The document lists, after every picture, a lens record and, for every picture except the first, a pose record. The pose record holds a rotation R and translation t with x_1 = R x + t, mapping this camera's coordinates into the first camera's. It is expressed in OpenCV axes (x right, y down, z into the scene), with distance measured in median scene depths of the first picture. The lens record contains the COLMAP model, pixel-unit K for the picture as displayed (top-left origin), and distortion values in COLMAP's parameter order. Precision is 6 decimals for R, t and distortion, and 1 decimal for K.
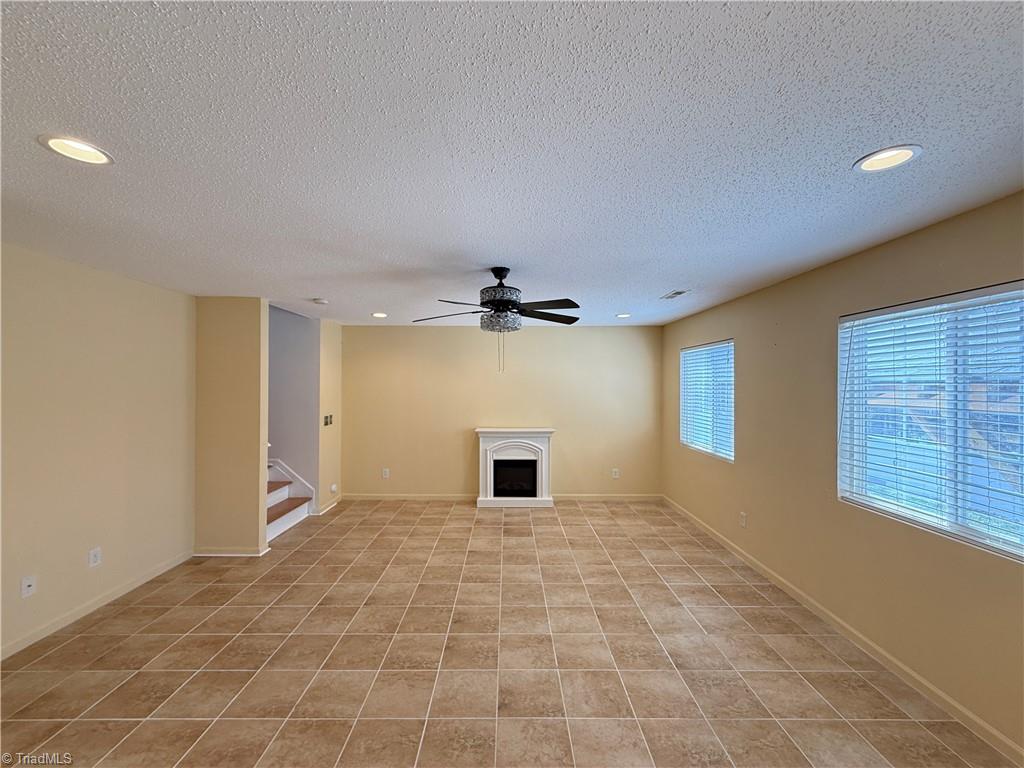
lens RADIAL K [[406.7, 0, 509.7], [0, 406.7, 386.4], [0, 0, 1]] dist [0.001958, -0.000873]
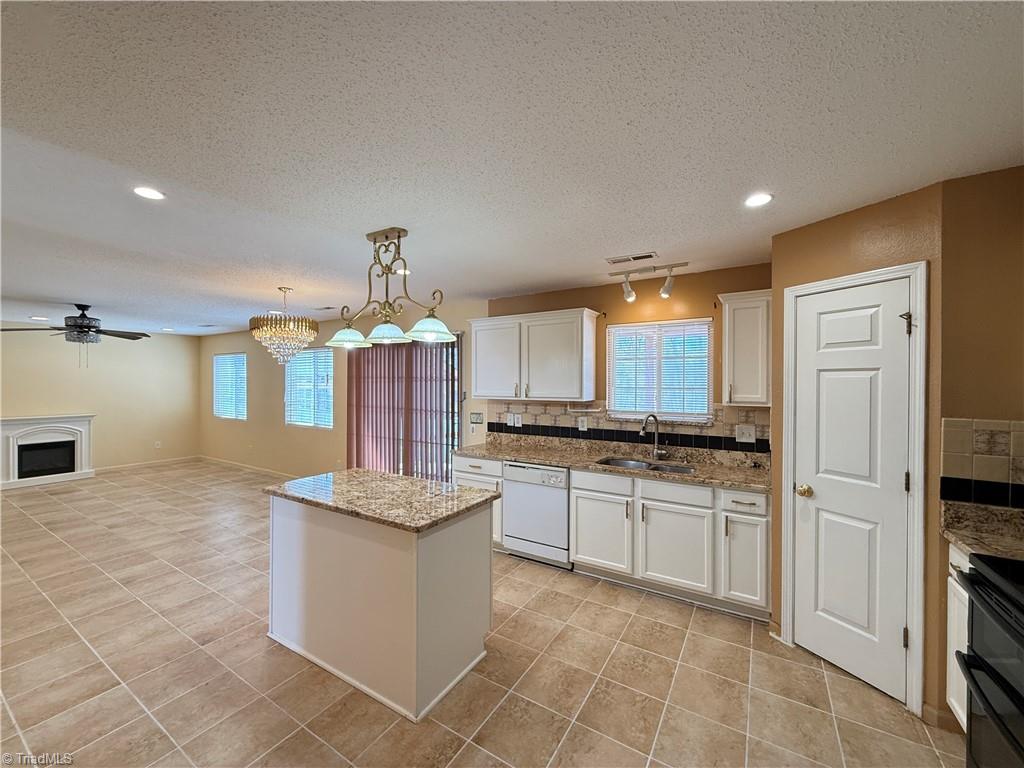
lens RADIAL K [[406.7, 0, 511.7], [0, 406.7, 383.9], [0, 0, 1]] dist [0.001958, -0.000873]
pose [[0.529370, -0.002909, 0.848386, -0.439286], [0.000253, 0.999995, 0.003271, 0.020896], [-0.848391, -0.001517, 0.529368, -1.170649]]
